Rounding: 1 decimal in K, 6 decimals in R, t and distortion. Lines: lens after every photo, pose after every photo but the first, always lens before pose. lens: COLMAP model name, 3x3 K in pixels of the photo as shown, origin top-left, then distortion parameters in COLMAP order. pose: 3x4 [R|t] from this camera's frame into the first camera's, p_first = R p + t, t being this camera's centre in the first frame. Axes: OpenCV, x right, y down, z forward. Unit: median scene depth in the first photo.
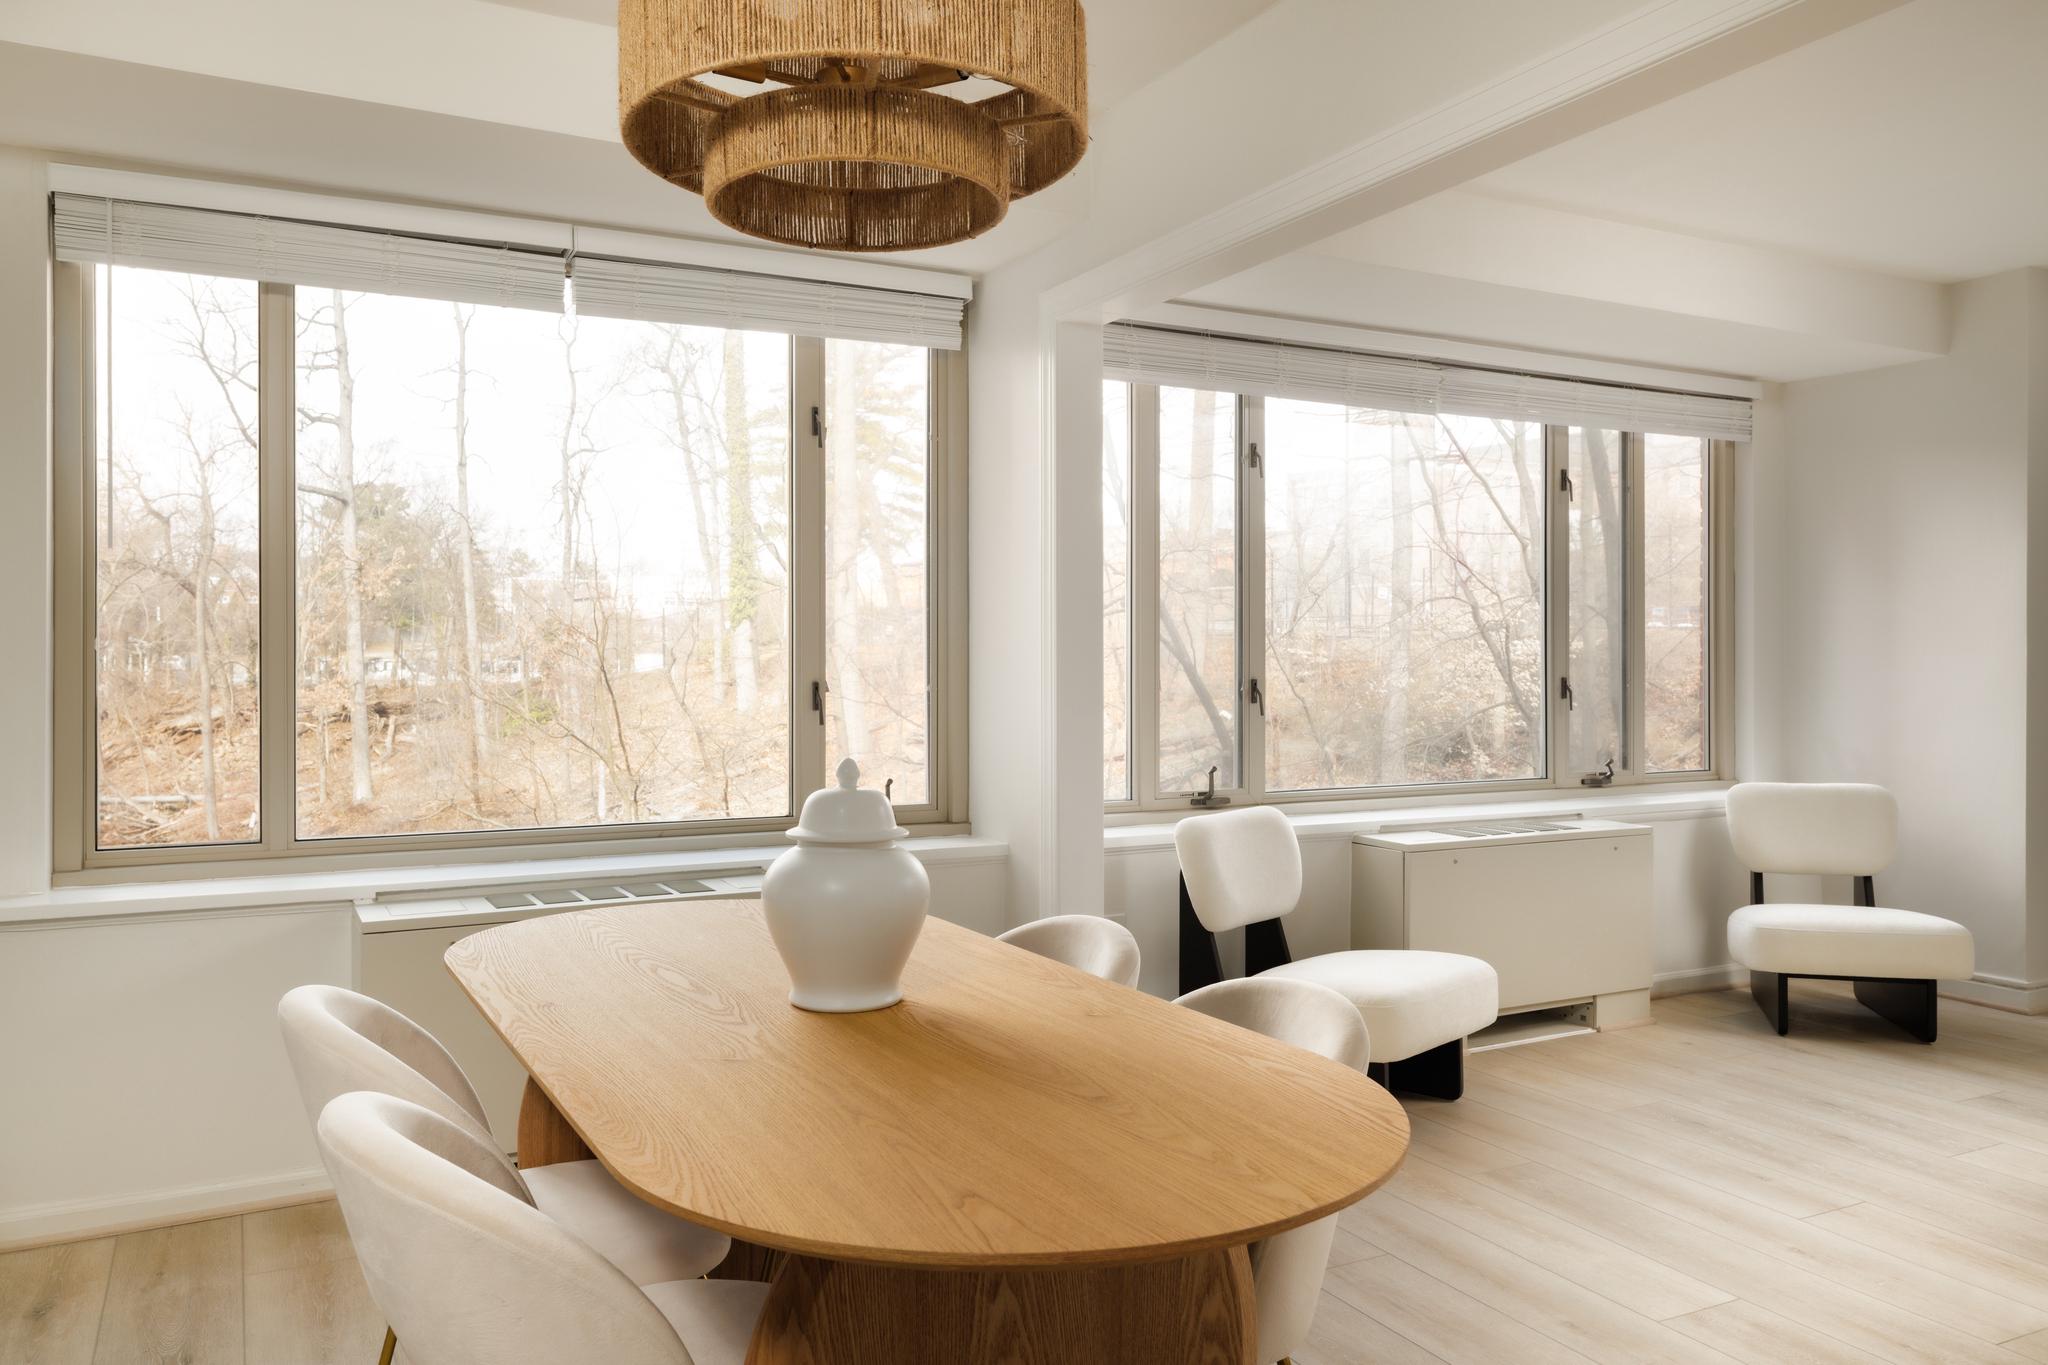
lens RADIAL K [[1488.8, 0, 1024.0], [0, 1488.8, 682.5], [0, 0, 1]] dist [0.000853, -0.000375]
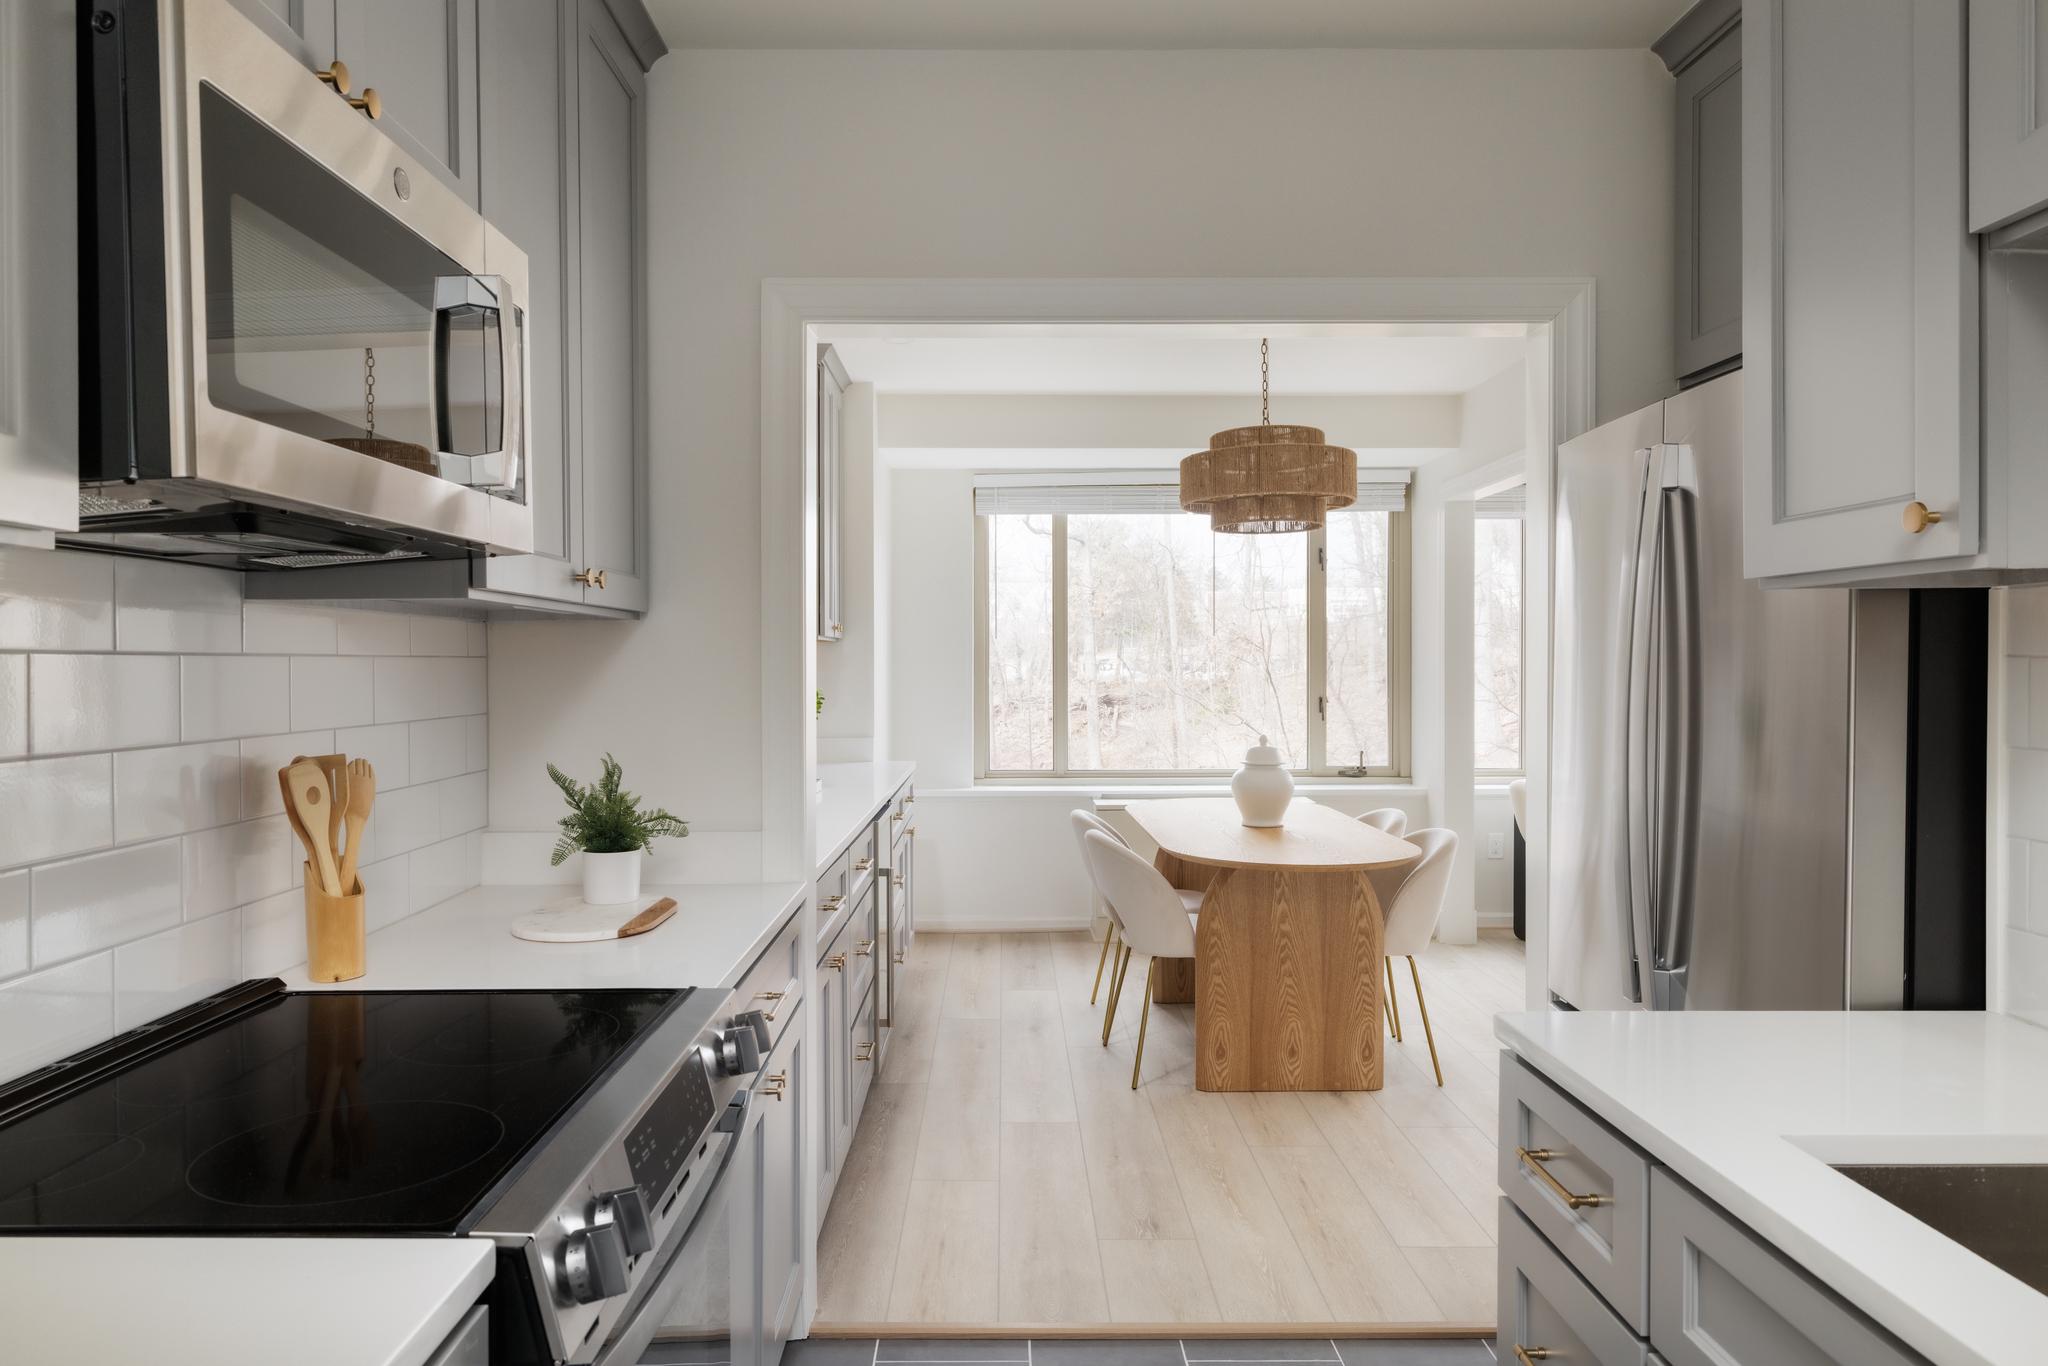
lens RADIAL K [[2091.3, 0, 1024.0], [0, 2091.3, 683.0], [0, 0, 1]] dist [0.005200, 0.001666]
pose [[0.900347, 0.008176, -0.435096, 0.302134], [-0.001443, 0.999874, 0.015803, -0.026901], [0.435171, -0.013601, 0.900245, -0.687564]]
